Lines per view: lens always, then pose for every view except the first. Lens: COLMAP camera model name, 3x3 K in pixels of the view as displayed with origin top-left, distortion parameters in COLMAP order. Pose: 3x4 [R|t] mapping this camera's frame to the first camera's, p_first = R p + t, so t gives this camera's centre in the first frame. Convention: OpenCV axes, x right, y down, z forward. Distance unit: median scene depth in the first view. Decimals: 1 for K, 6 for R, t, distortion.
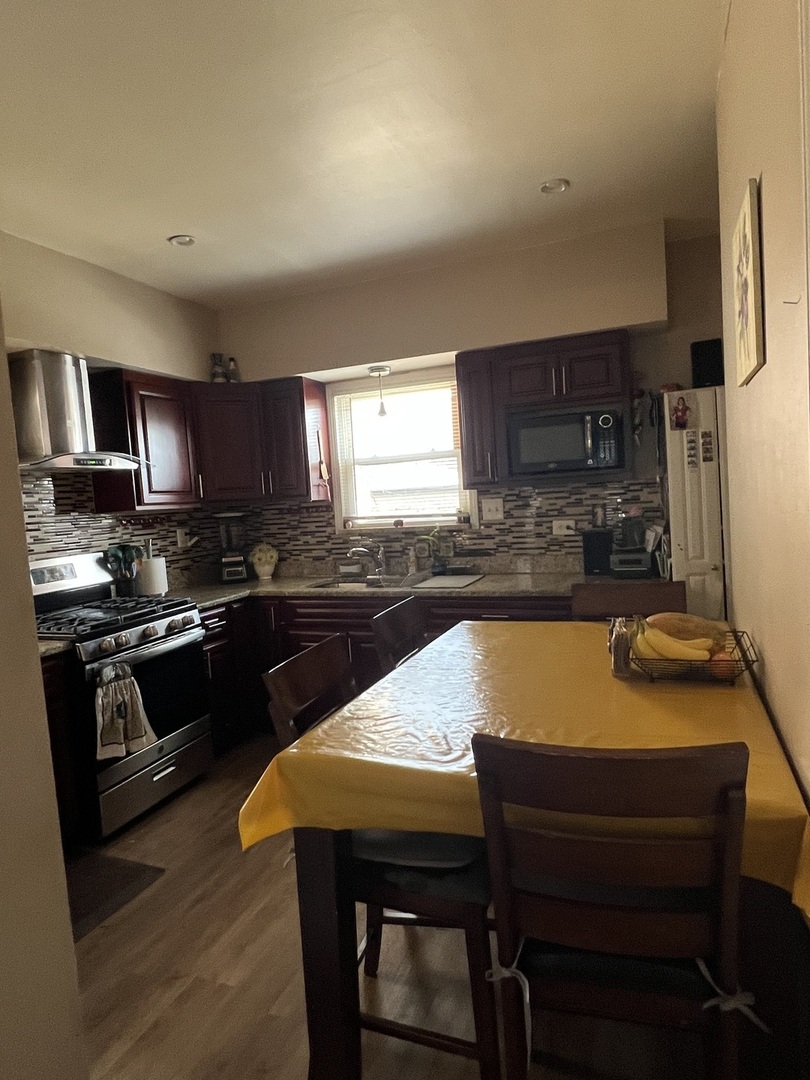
lens RADIAL K [[639.9, 0, 402.7], [0, 639.9, 541.8], [0, 0, 1]] dist [-0.005050, -0.004674]
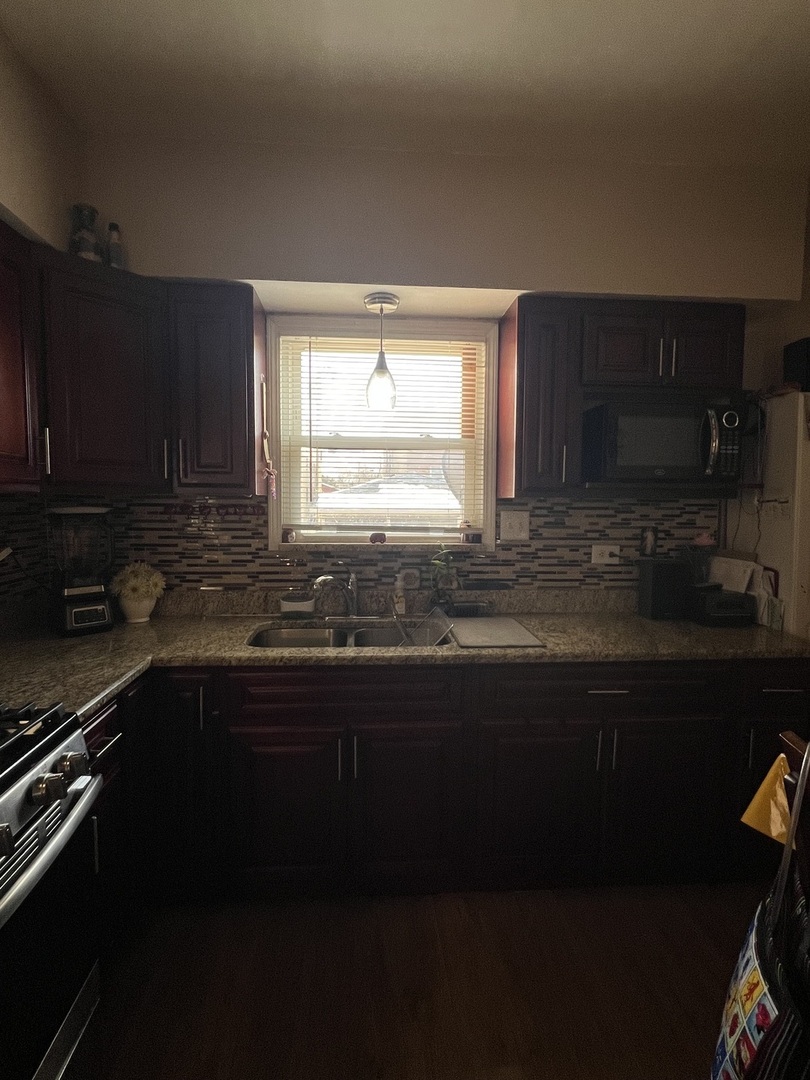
lens RADIAL K [[554.3, 0, 408.9], [0, 554.3, 538.7], [0, 0, 1]] dist [-0.001433, -0.002897]
pose [[0.897898, 0.039694, 0.438410, -0.249033], [-0.033881, 0.999204, -0.021077, -0.018663], [-0.438898, 0.004071, 0.898528, 0.488446]]
